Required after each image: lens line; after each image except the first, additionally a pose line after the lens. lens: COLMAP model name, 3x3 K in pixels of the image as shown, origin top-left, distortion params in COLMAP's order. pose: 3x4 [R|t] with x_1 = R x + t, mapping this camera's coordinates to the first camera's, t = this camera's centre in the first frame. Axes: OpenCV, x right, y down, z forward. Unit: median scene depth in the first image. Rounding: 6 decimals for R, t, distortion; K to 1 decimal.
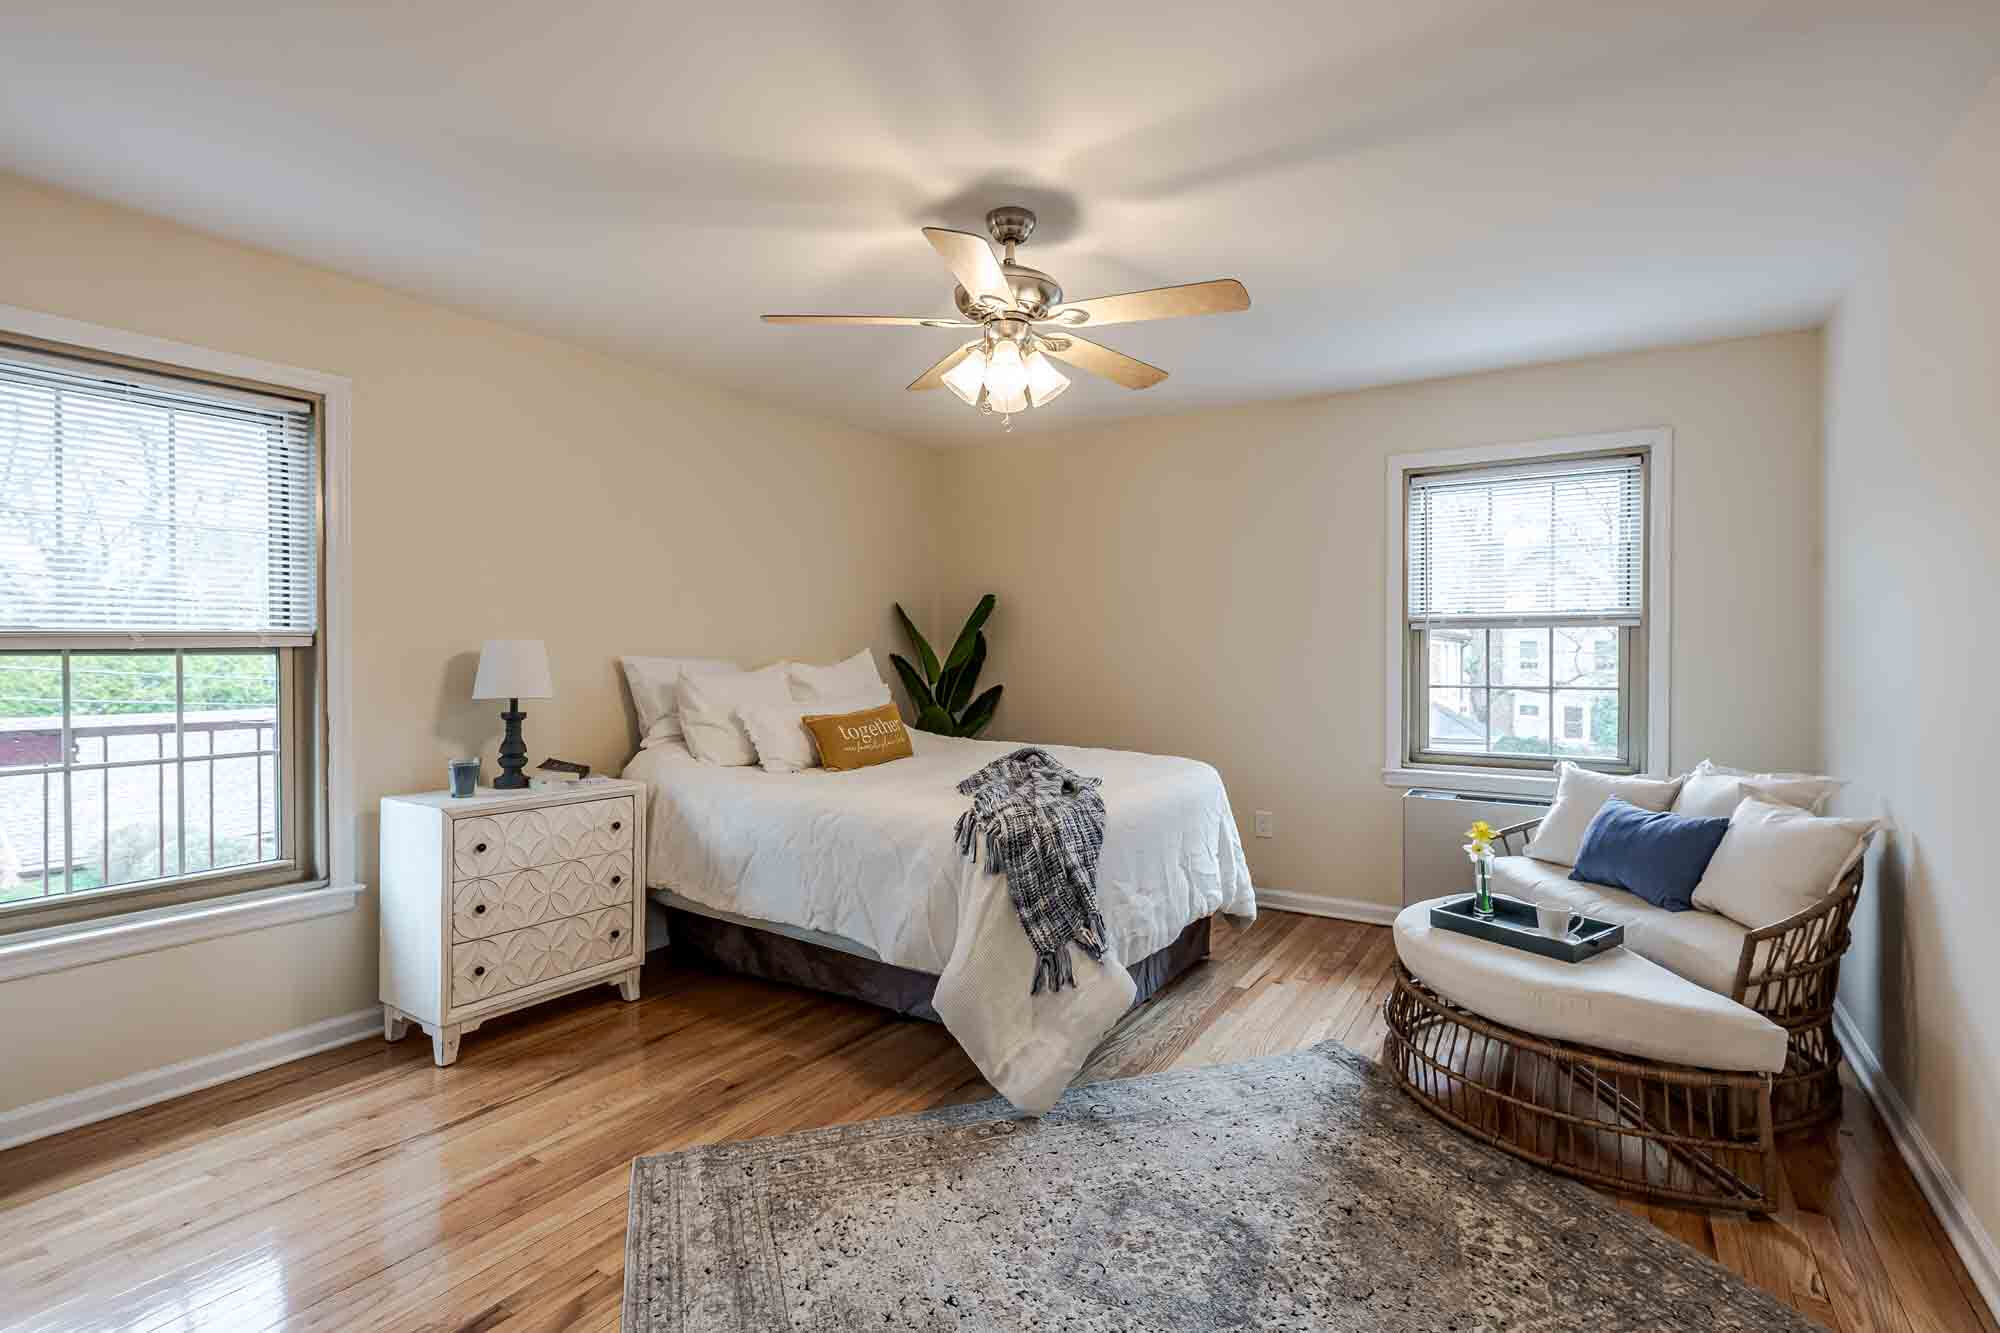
lens RADIAL K [[979.0, 0, 977.4], [0, 979.0, 655.6], [0, 0, 1]] dist [-0.004424, -0.000837]
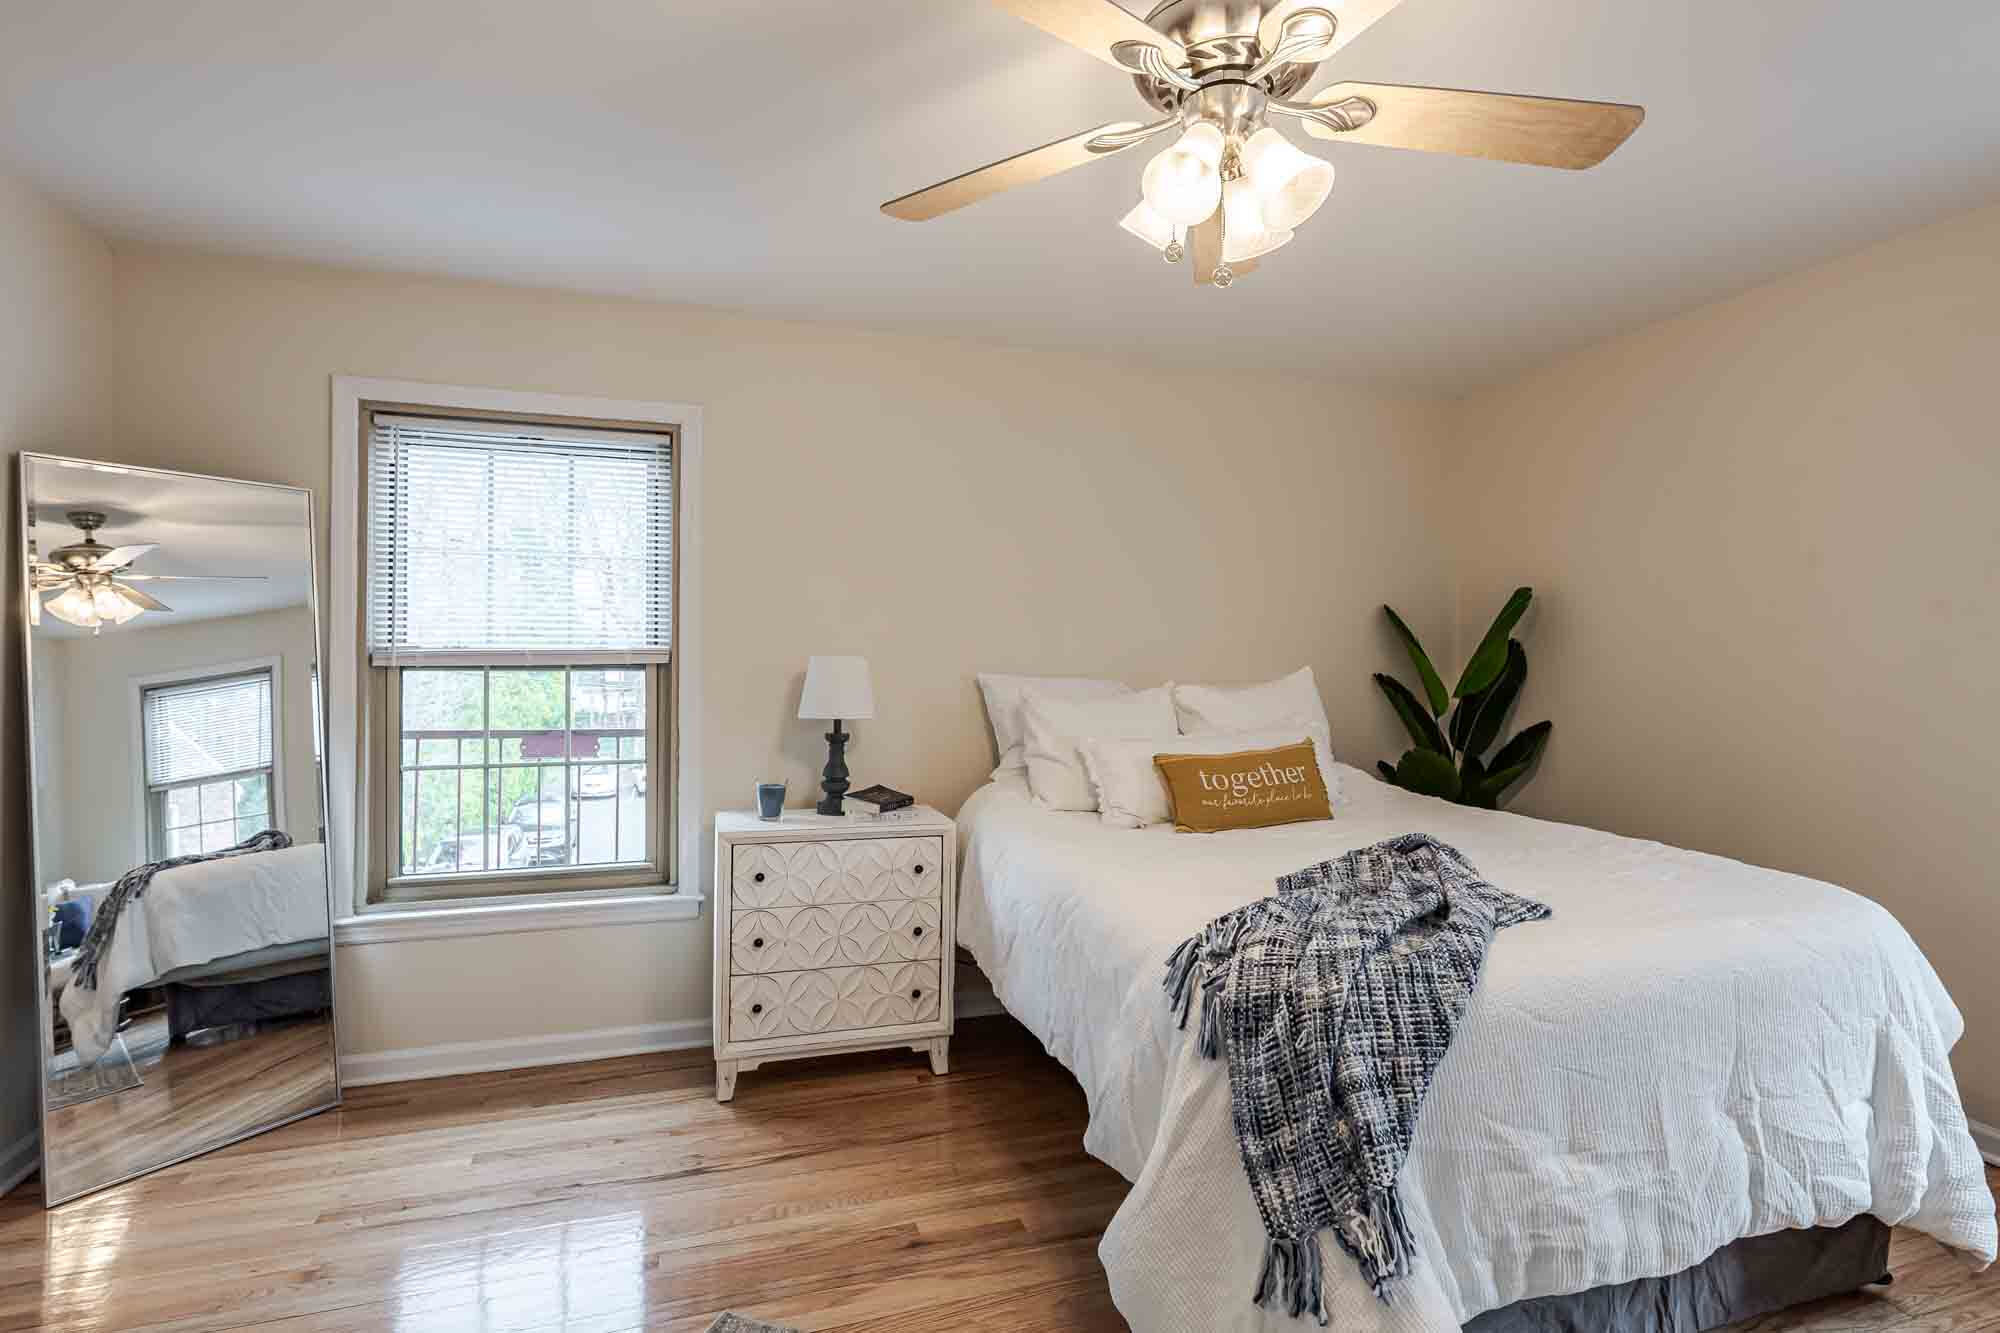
lens RADIAL K [[938.6, 0, 1011.4], [0, 938.6, 659.3], [0, 0, 1]] dist [-0.001298, -0.000641]
pose [[0.775340, -0.002163, -0.631540, 0.249034], [-0.006742, 0.999909, -0.011701, -0.004414], [0.631508, 0.013330, 0.775255, 0.445550]]
